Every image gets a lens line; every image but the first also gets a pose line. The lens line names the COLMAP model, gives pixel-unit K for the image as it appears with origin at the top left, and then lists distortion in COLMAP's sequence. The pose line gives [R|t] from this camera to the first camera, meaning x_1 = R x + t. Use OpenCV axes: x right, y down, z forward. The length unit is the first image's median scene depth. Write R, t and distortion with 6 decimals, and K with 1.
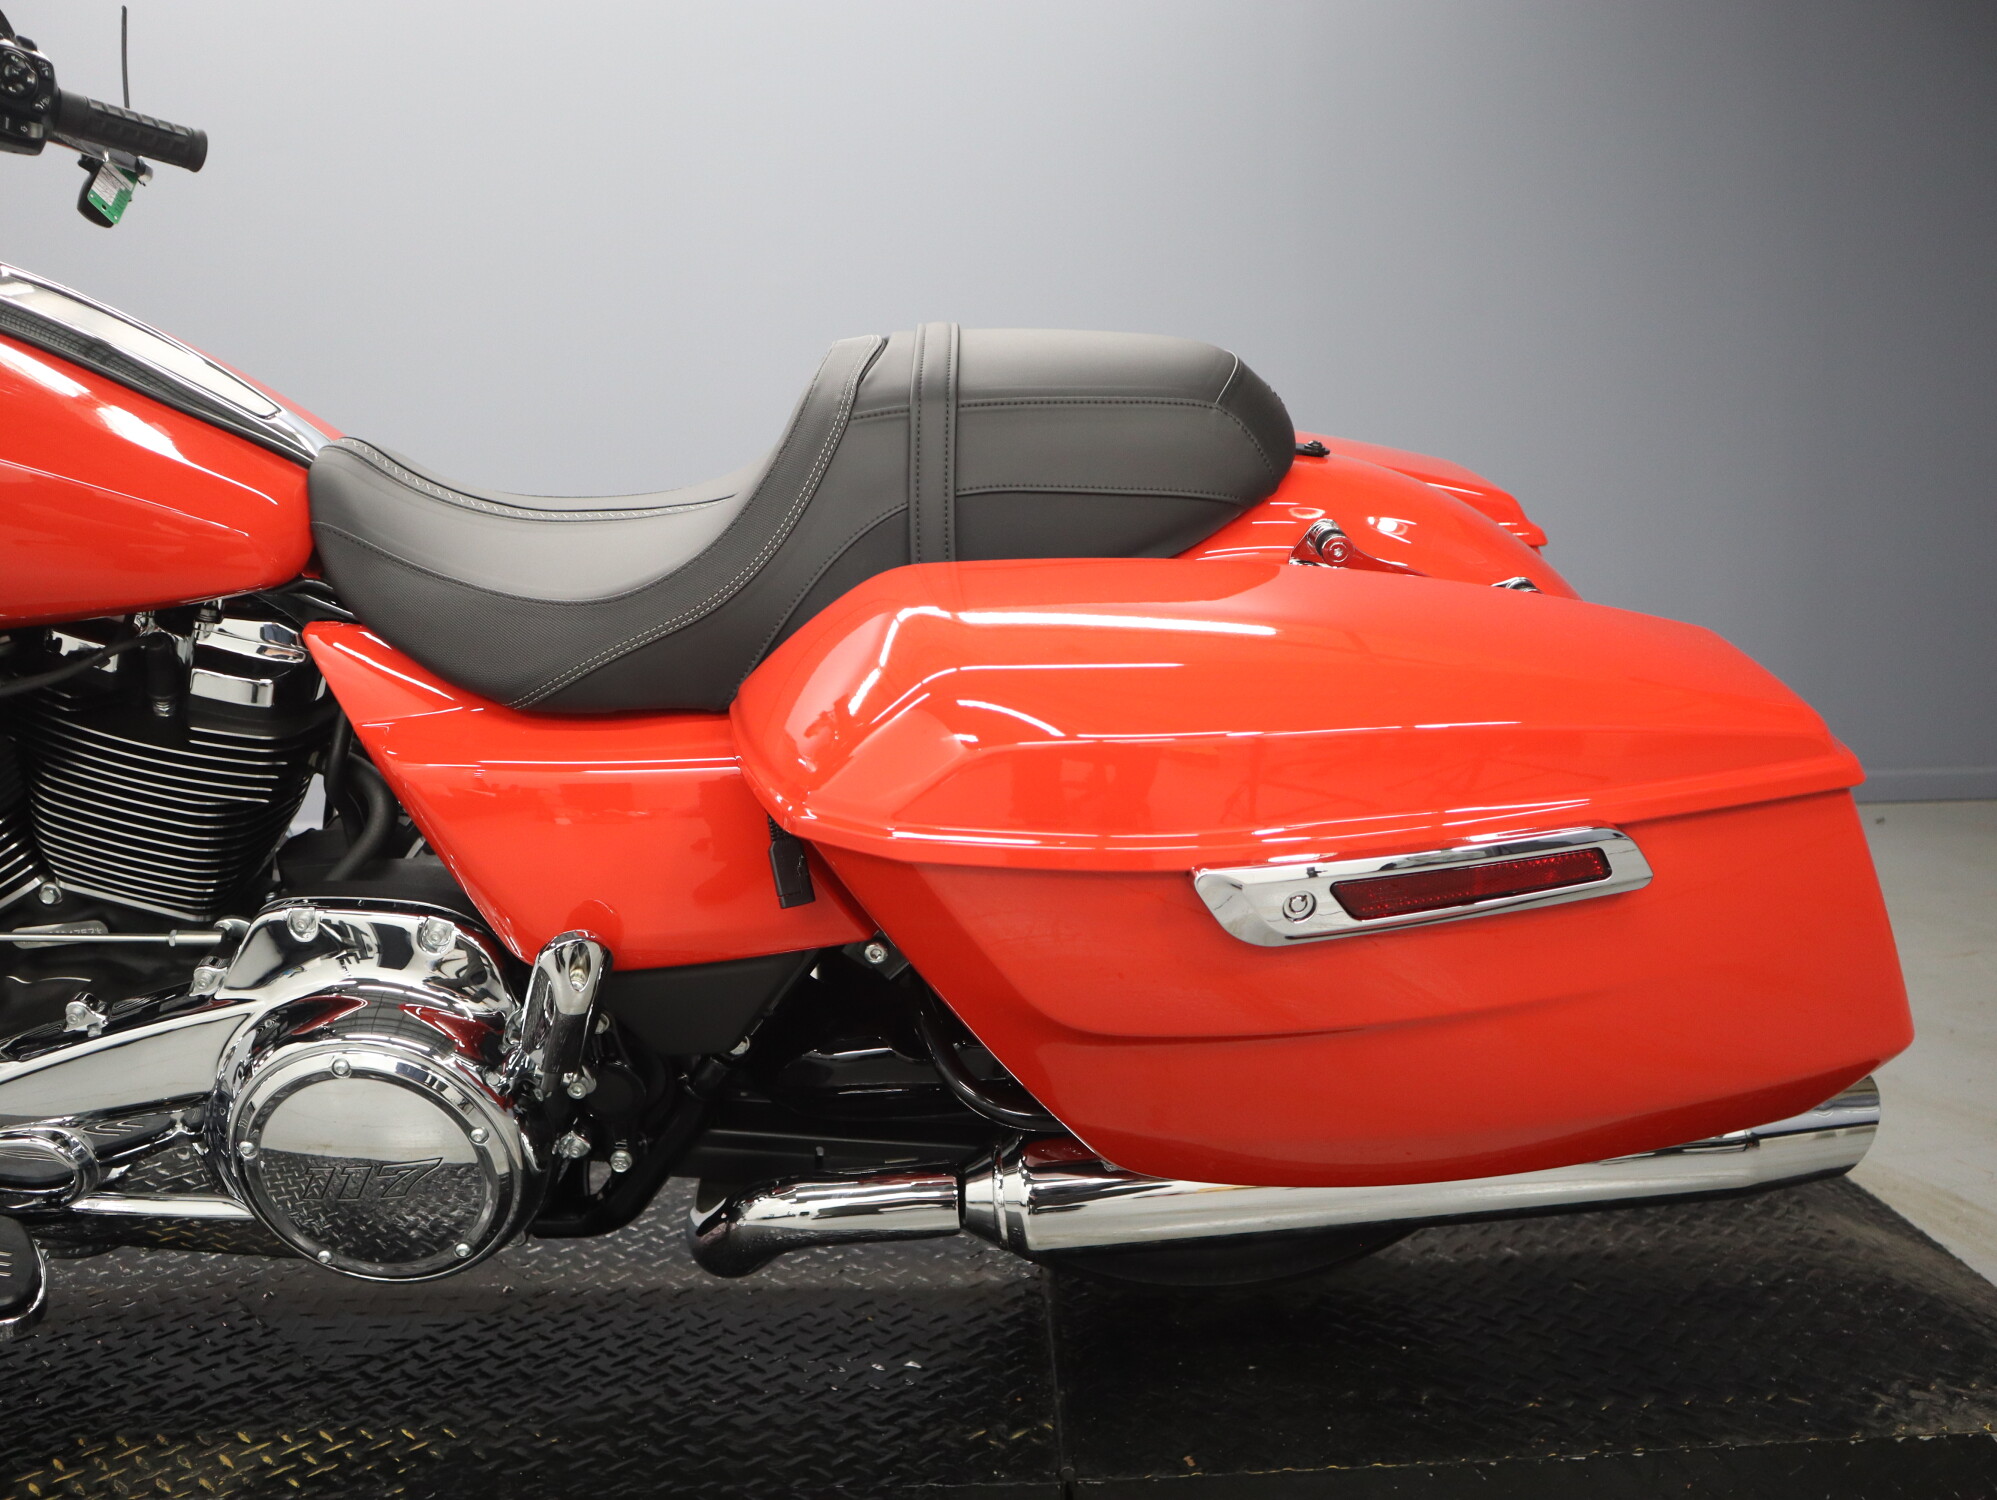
lens RADIAL K [[1544.0, 0, 977.5], [0, 1544.0, 761.8], [0, 0, 1]] dist [-0.089465, 0.052501]
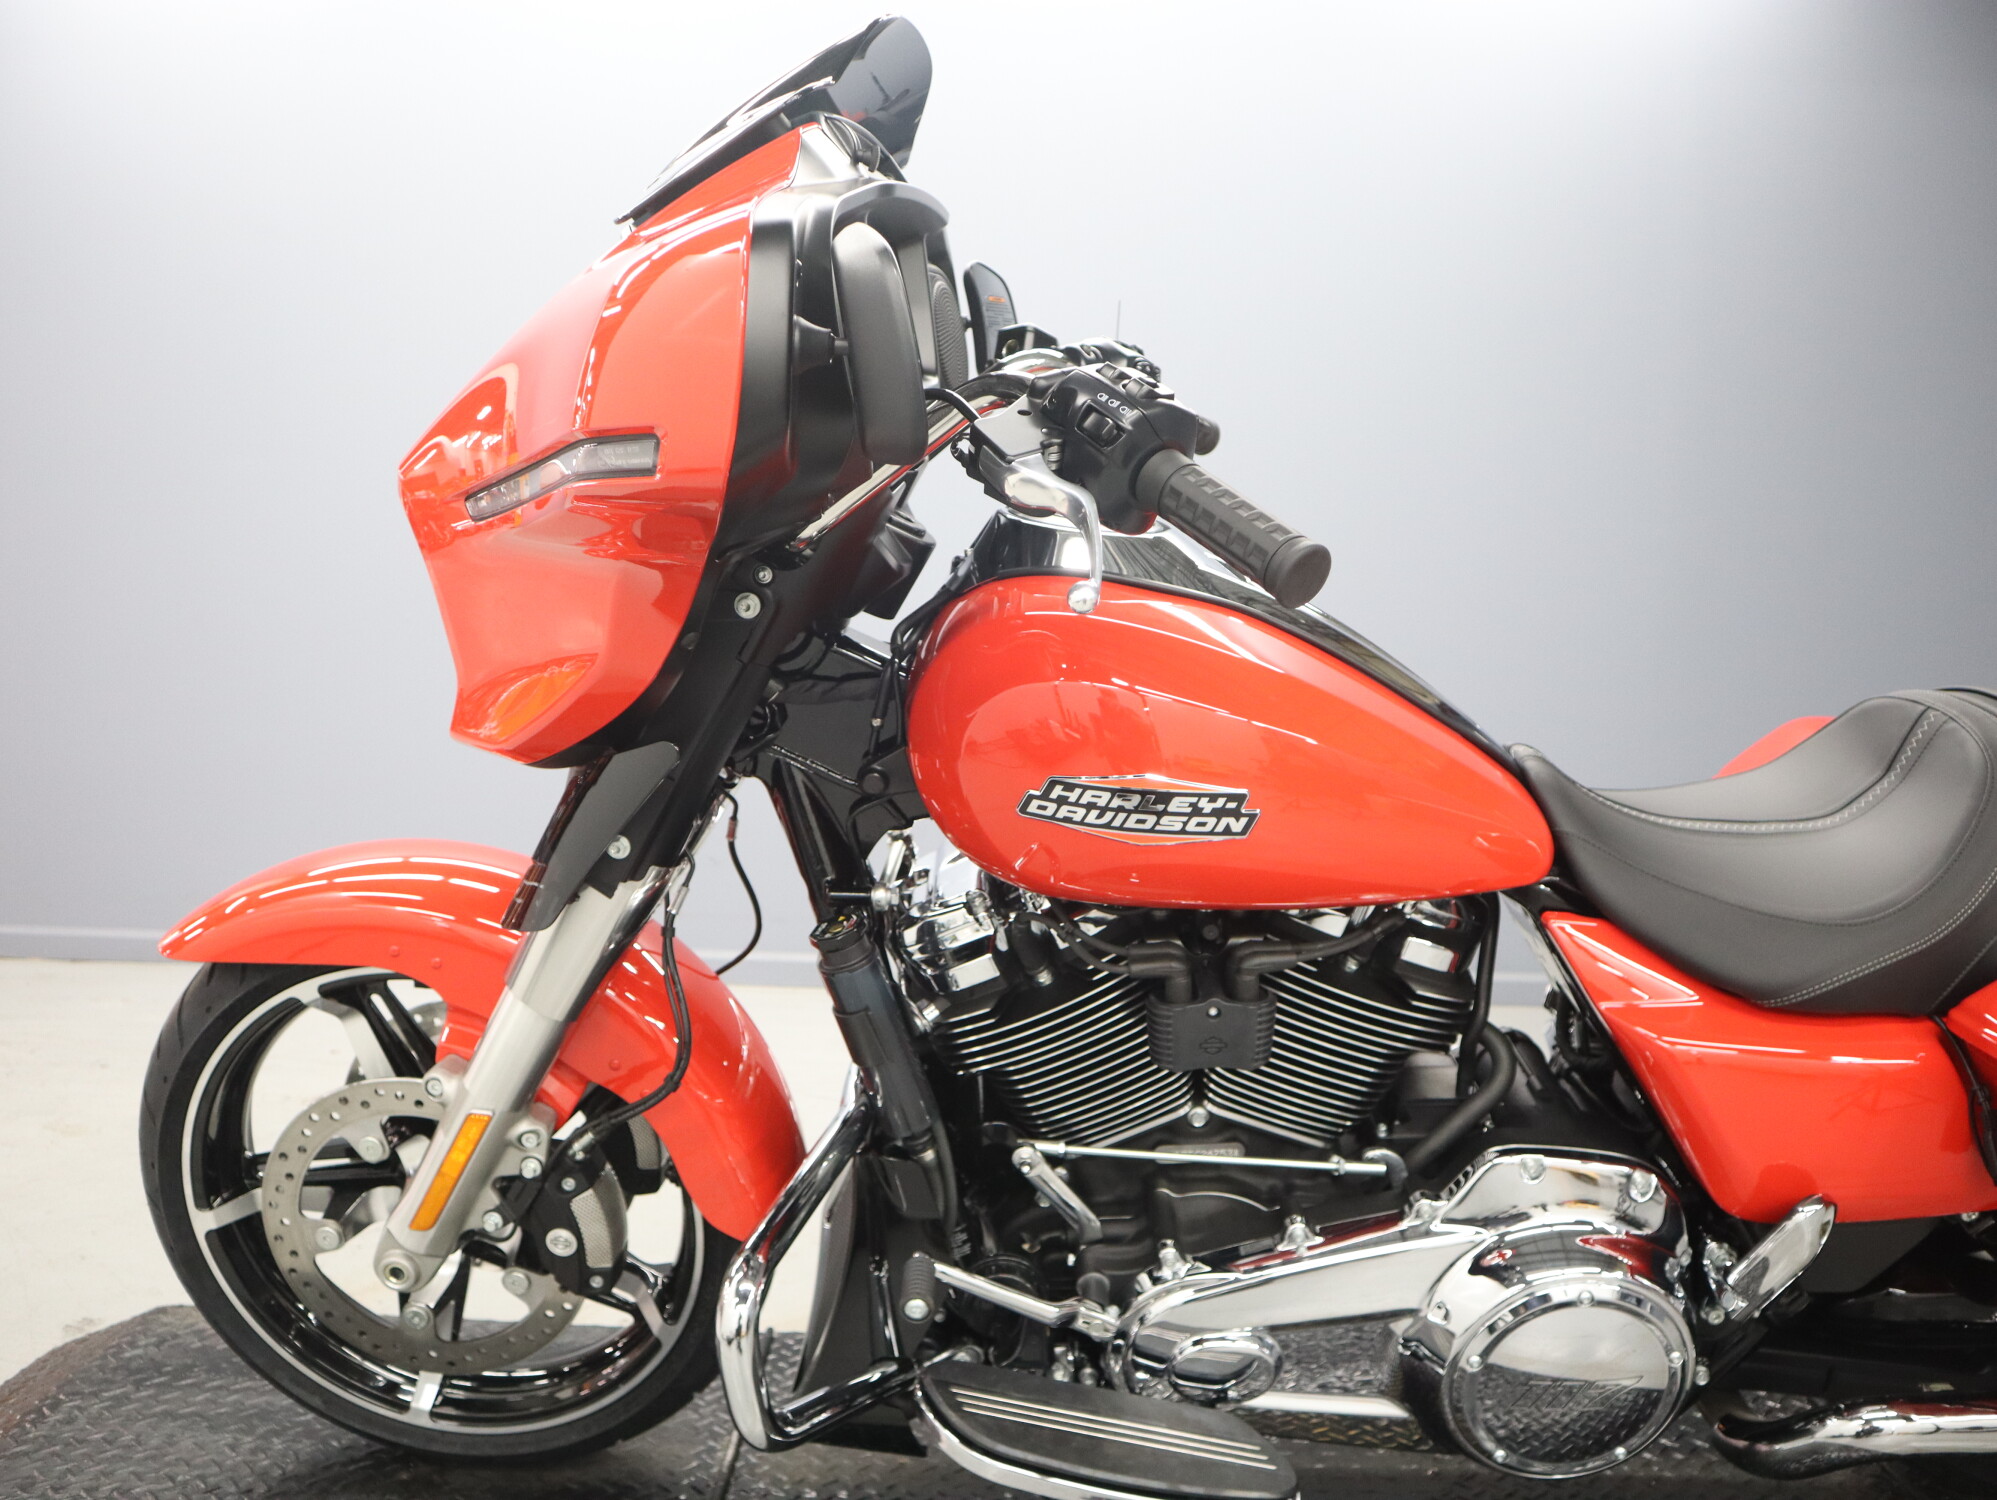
lens RADIAL K [[1564.6, 0, 983.6], [0, 1564.6, 753.2], [0, 0, 1]] dist [-0.117481, 0.072022]
pose [[0.997675, 0.067989, 0.004763, -0.869758], [-0.067440, 0.994886, -0.075190, -0.092218], [-0.009851, 0.074694, 0.997158, -0.190941]]
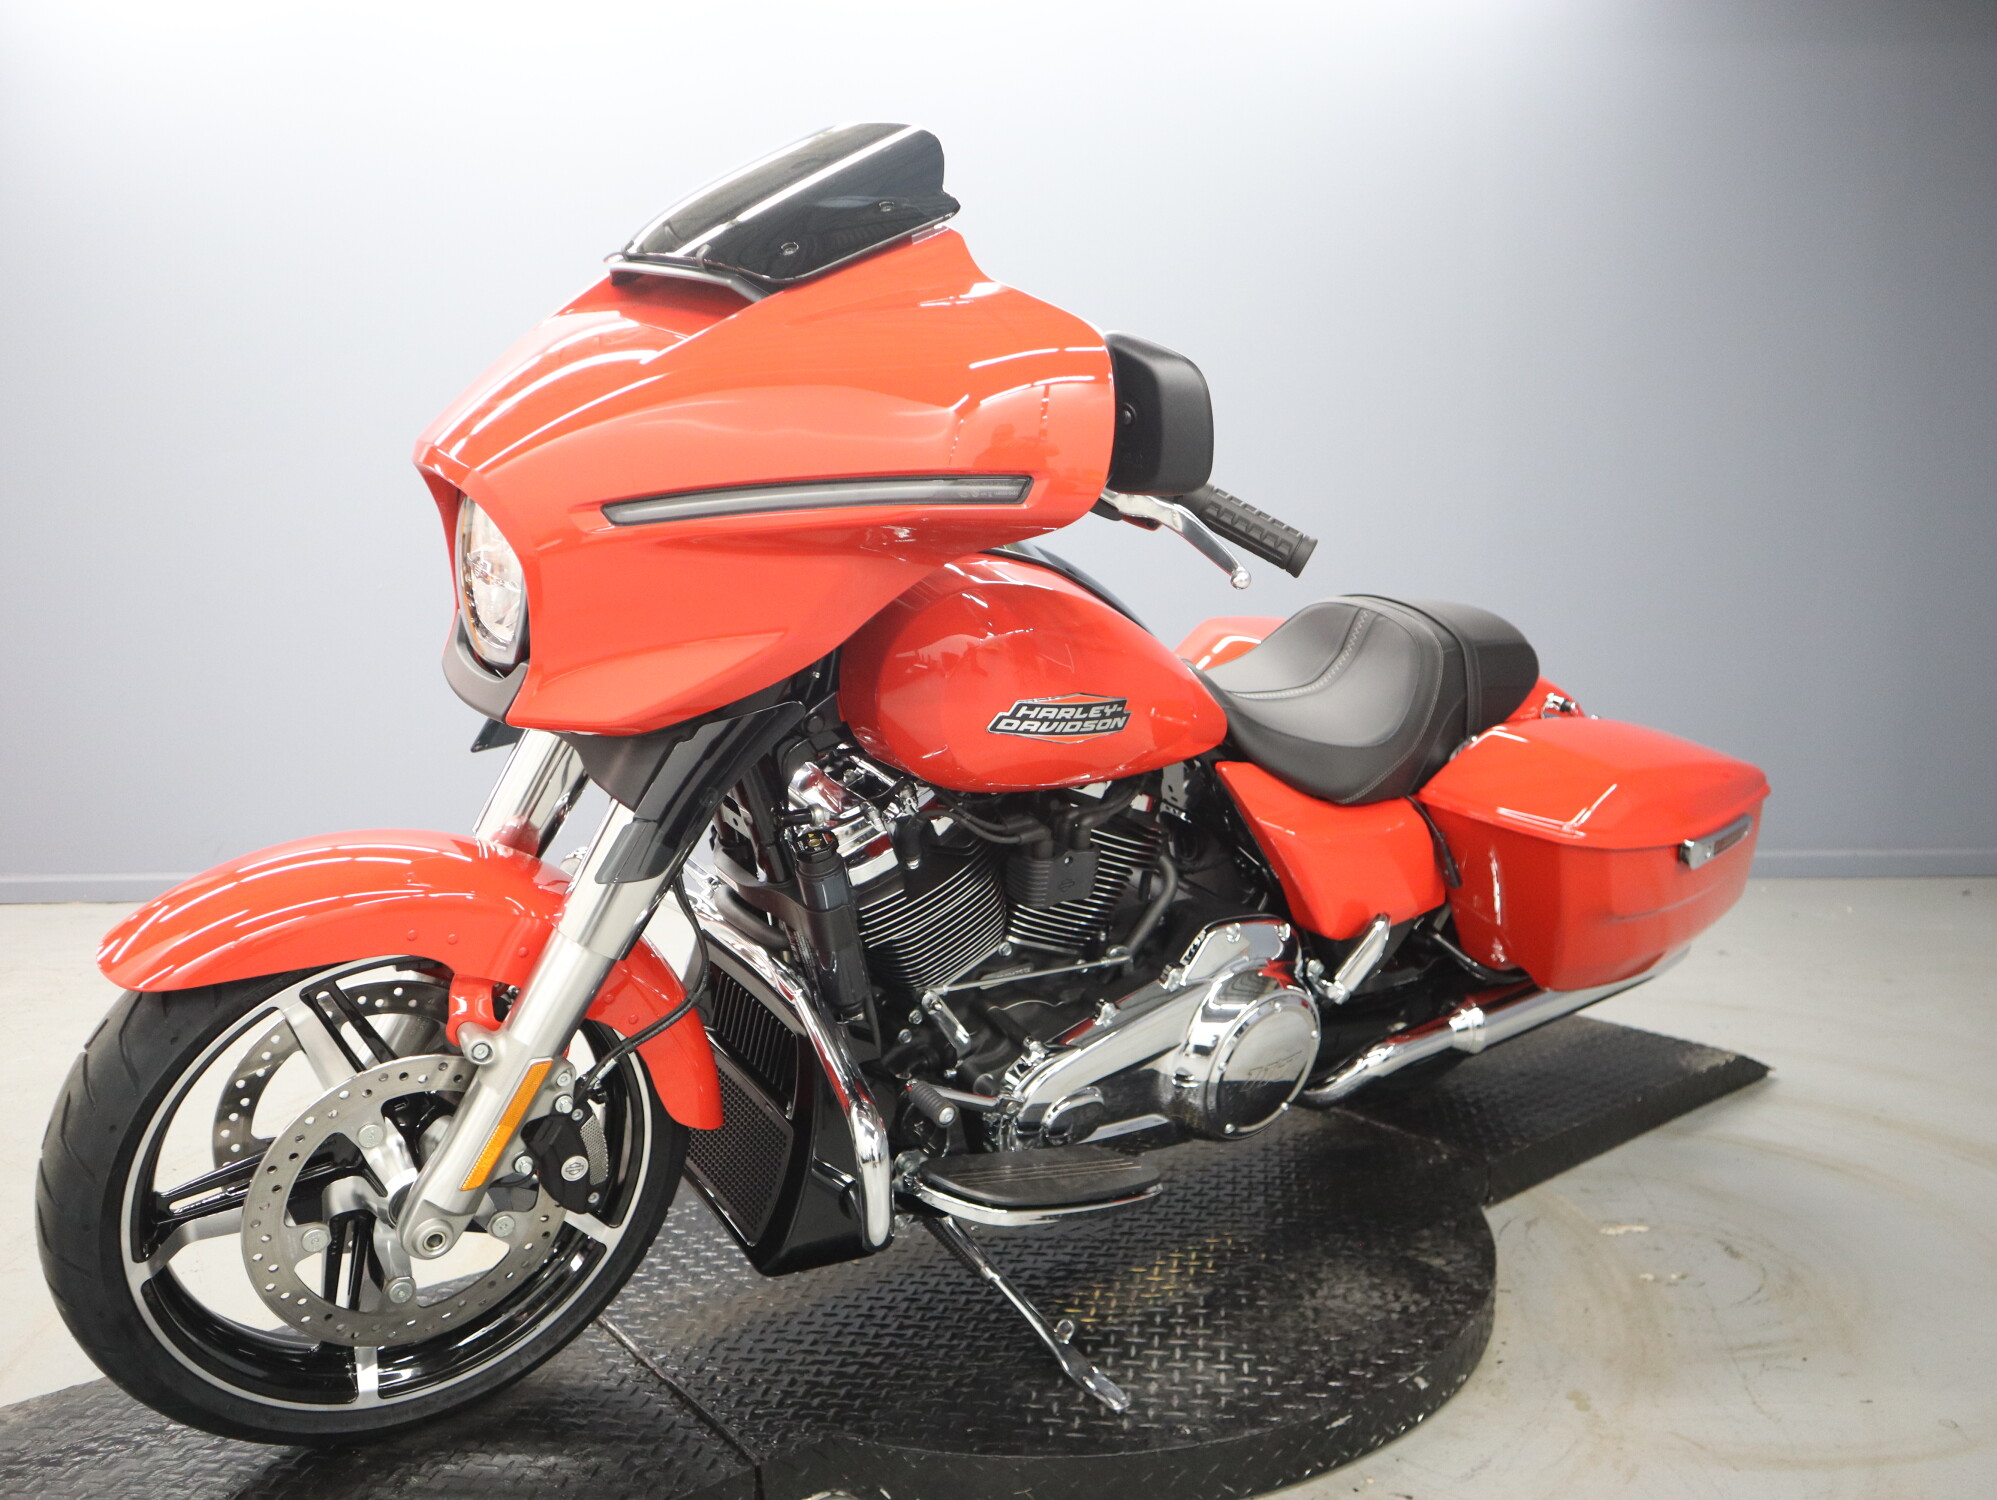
lens RADIAL K [[1564.6, 0, 994.6], [0, 1564.6, 751.8], [0, 0, 1]] dist [-0.117481, 0.072022]
pose [[0.790534, -0.048624, 0.610484, -1.705903], [0.077459, 0.996776, -0.020912, -0.083730], [-0.607500, 0.063819, 0.791752, -0.266399]]
